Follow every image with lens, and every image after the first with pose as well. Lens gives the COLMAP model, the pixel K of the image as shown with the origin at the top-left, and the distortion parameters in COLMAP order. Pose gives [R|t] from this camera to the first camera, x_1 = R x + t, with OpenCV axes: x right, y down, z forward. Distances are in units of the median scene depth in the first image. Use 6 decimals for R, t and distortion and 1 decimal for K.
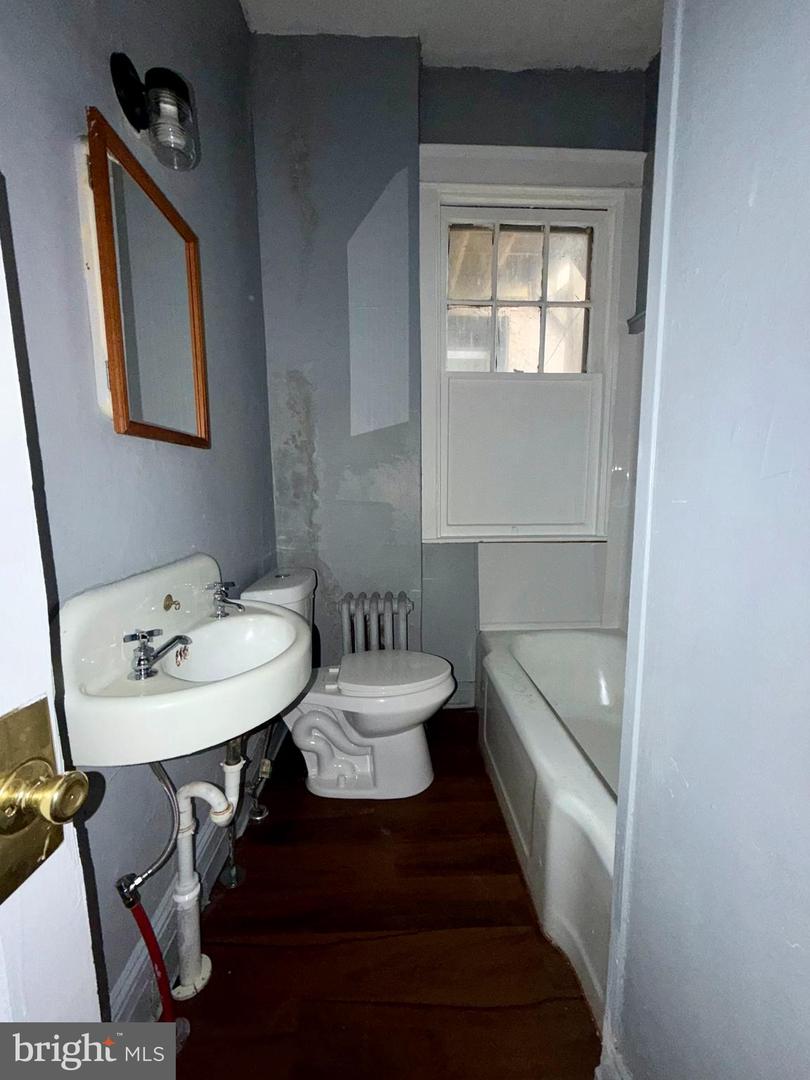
lens RADIAL K [[432.2, 0, 406.2], [0, 432.2, 536.9], [0, 0, 1]] dist [-0.000796, 0.000412]
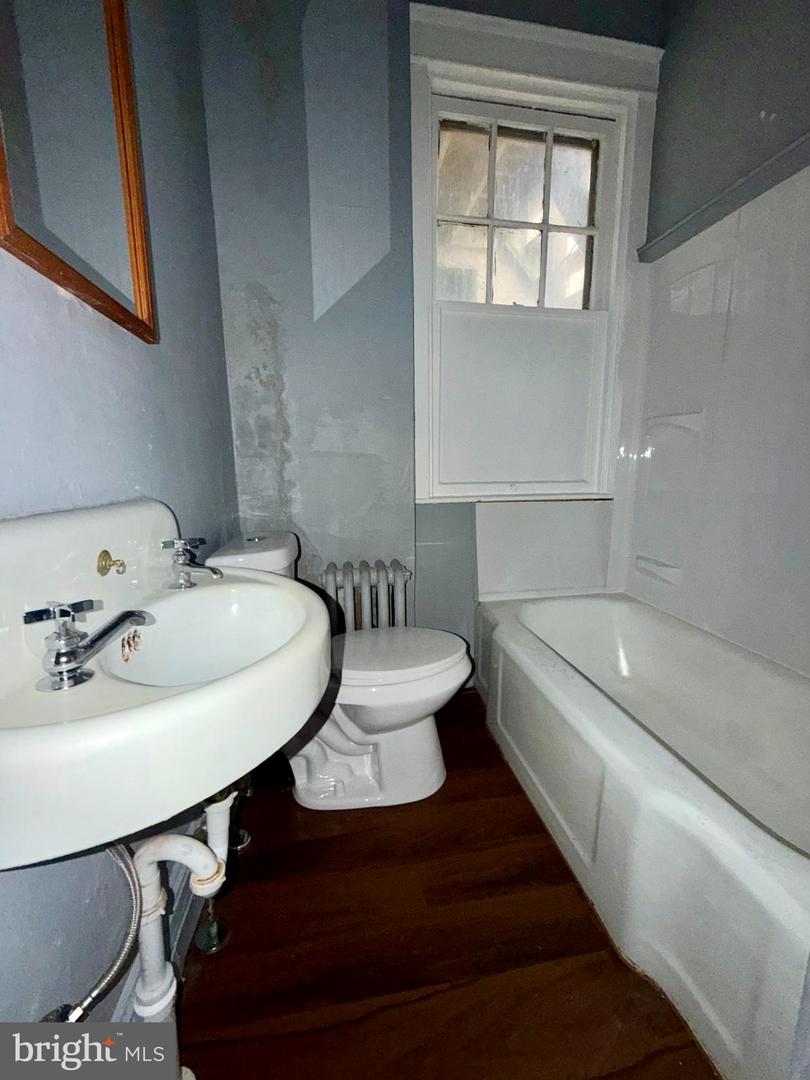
lens RADIAL K [[432.2, 0, 406.2], [0, 432.2, 536.9], [0, 0, 1]] dist [-0.000796, 0.000412]
pose [[0.991475, -0.025031, 0.127872, -0.105134], [0.019686, 0.998886, 0.042894, 0.051526], [-0.128803, -0.040011, 0.990863, 0.173895]]
